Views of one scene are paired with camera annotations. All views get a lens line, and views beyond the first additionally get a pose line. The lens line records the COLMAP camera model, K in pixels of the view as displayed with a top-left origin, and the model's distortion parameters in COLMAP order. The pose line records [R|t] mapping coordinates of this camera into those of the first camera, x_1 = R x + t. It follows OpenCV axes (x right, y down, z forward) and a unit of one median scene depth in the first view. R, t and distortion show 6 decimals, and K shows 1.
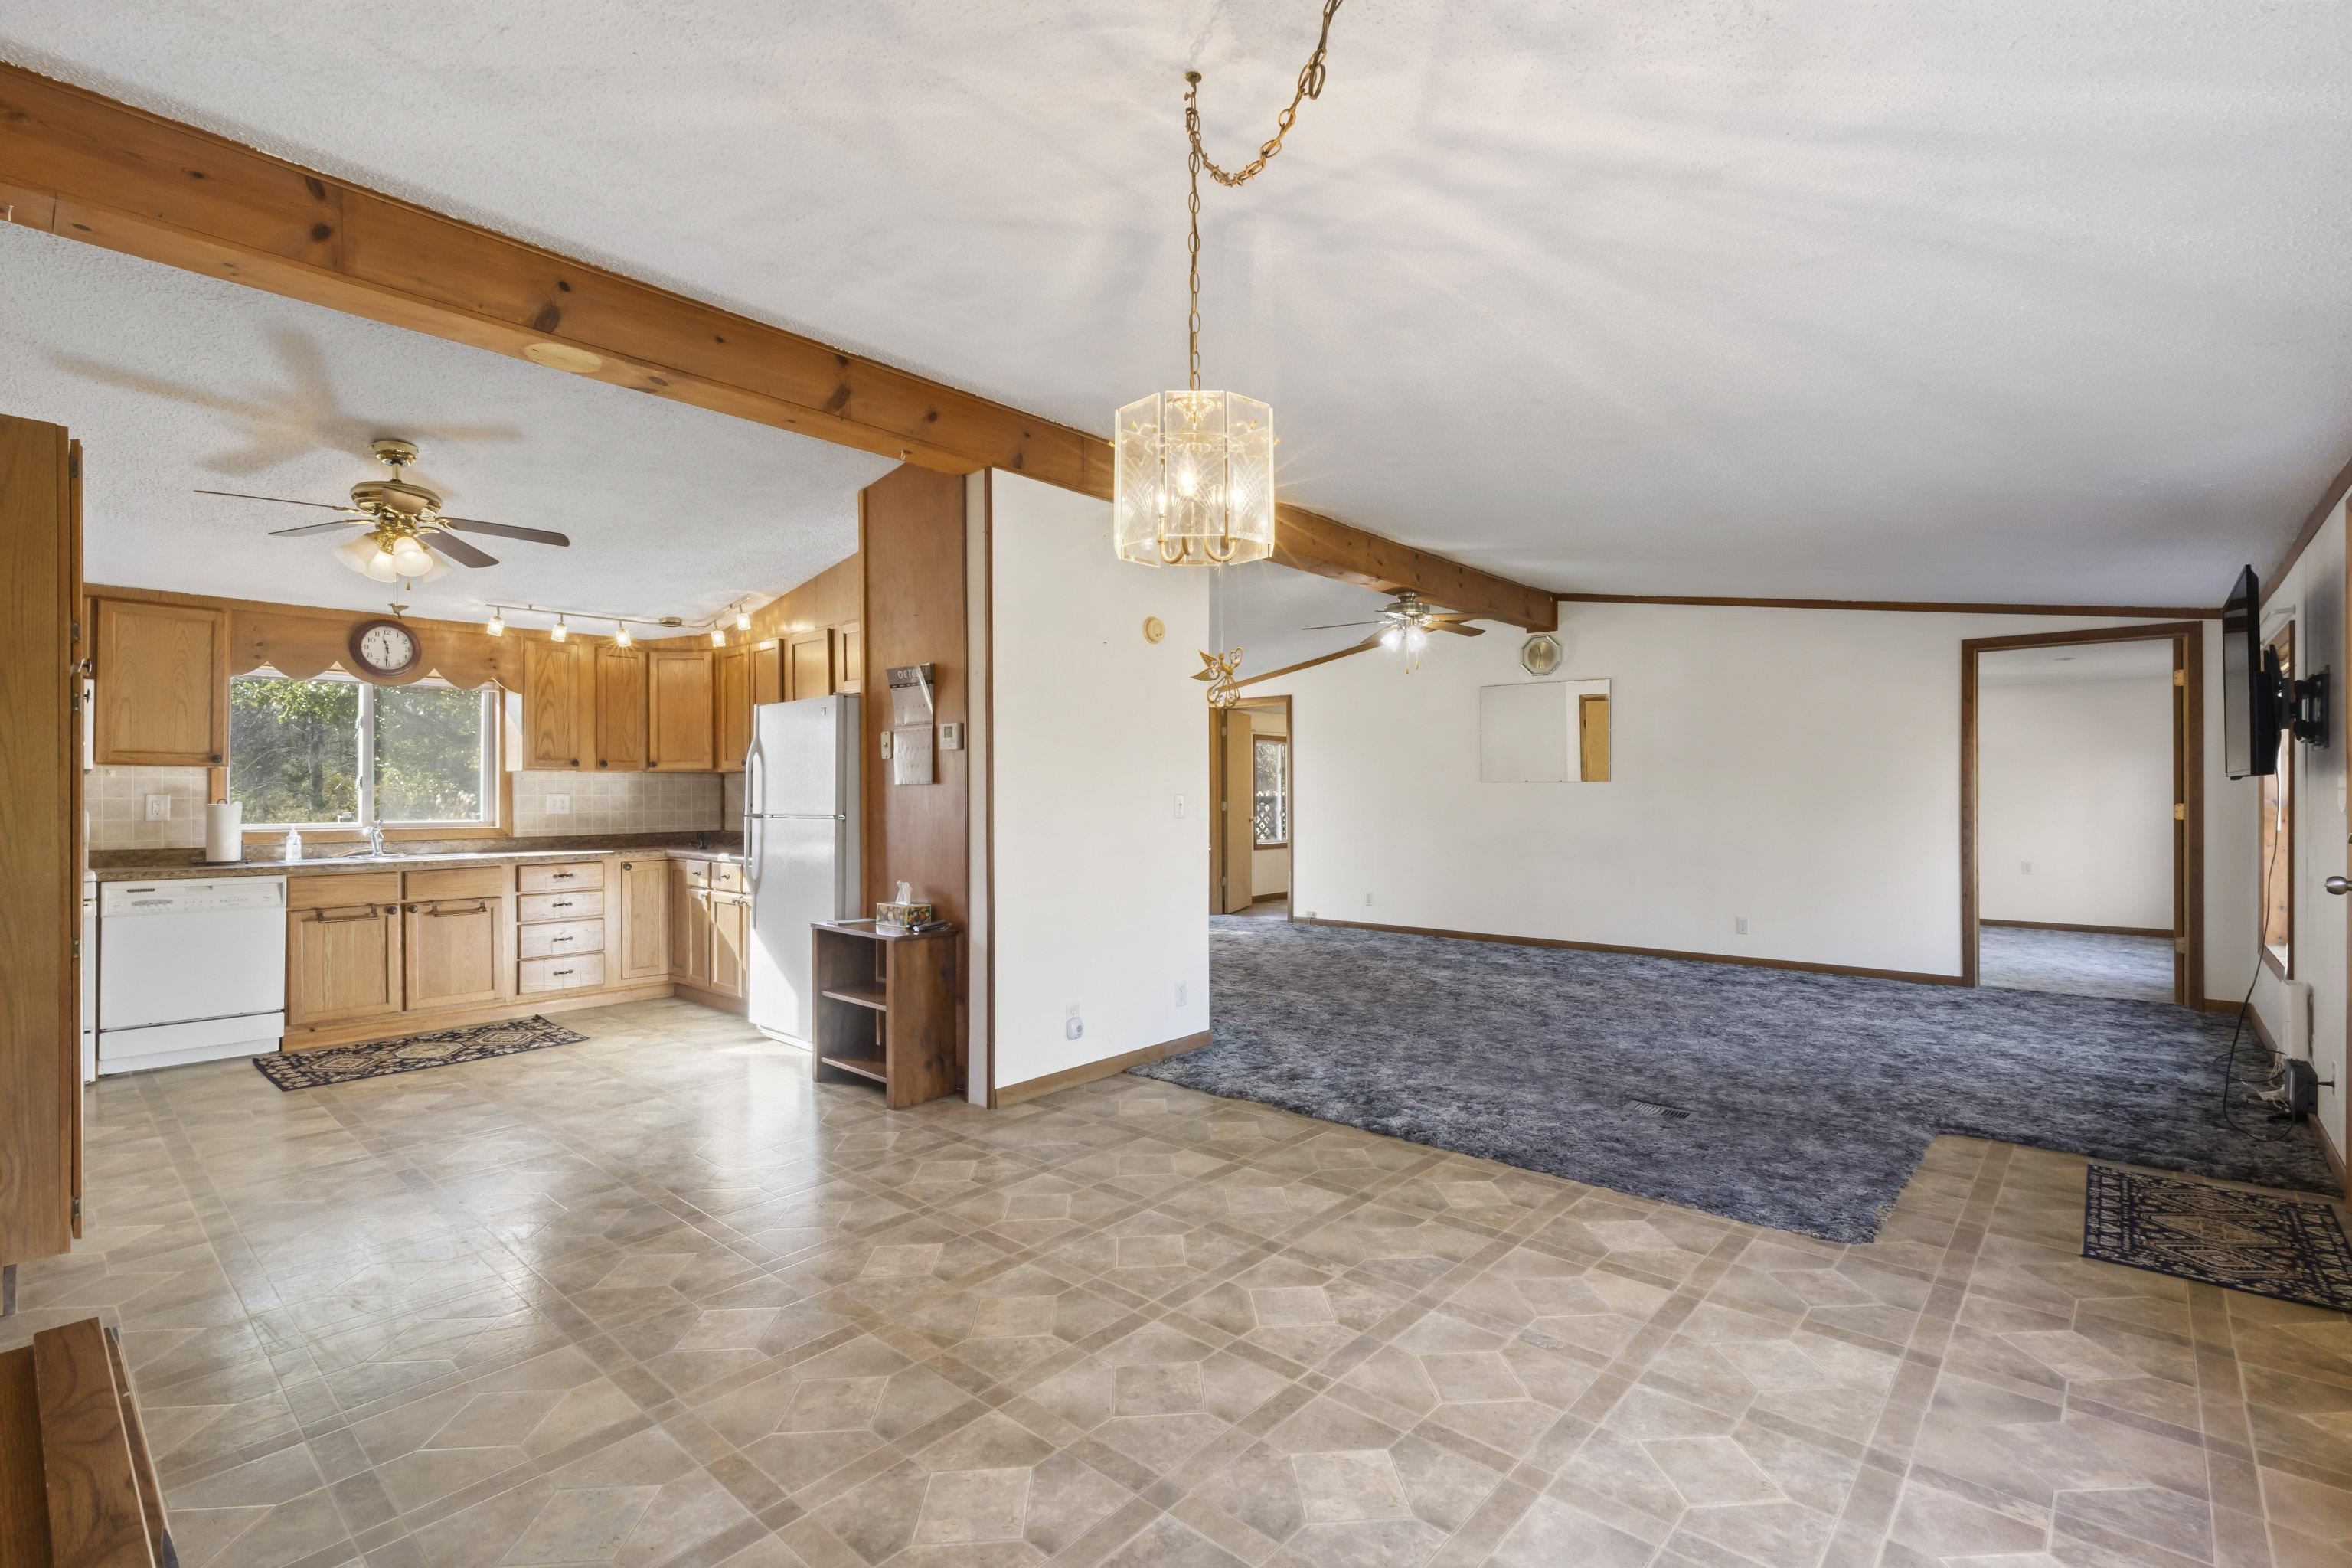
lens RADIAL K [[1059.5, 0, 1177.9], [0, 1059.5, 789.1], [0, 0, 1]] dist [0.009871, -0.000432]
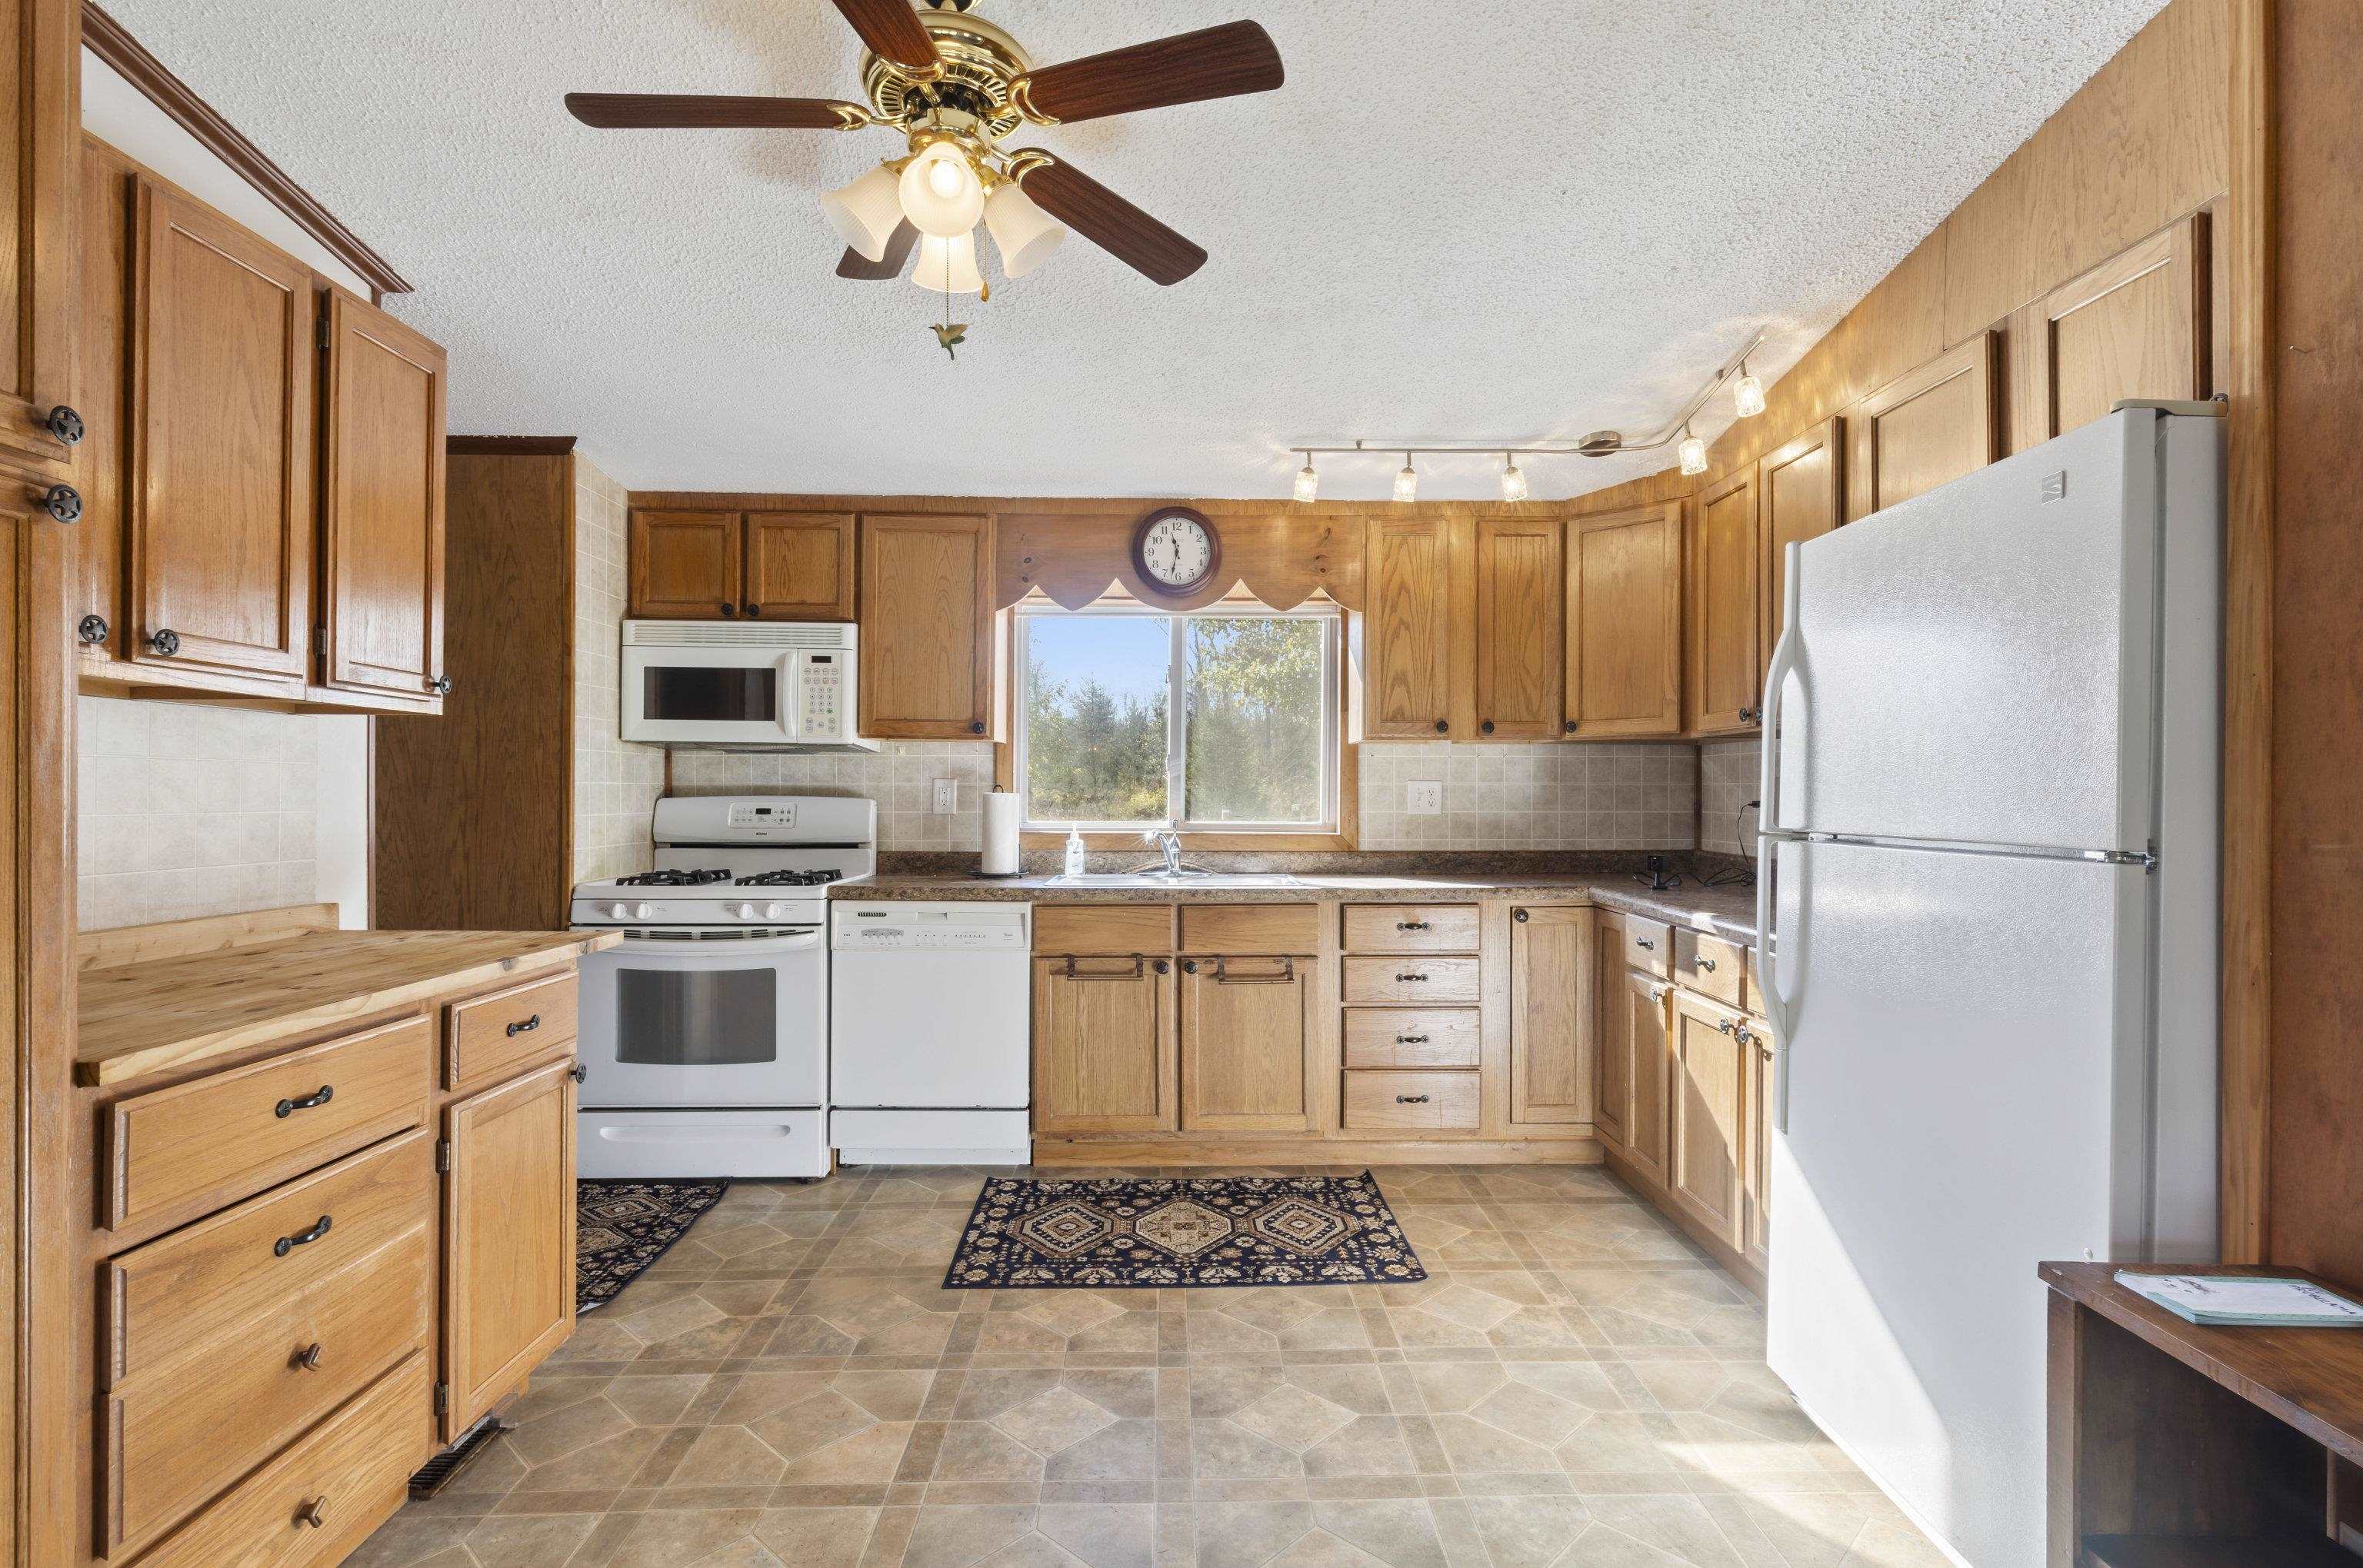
lens RADIAL K [[1162.9, 0, 1186.2], [0, 1162.9, 793.9], [0, 0, 1]] dist [-0.001533, 0.000550]
pose [[0.684701, 0.008168, -0.728779, -0.257492], [-0.002334, 0.999957, 0.009014, 0.008051], [0.728821, -0.004470, 0.684690, 0.592375]]
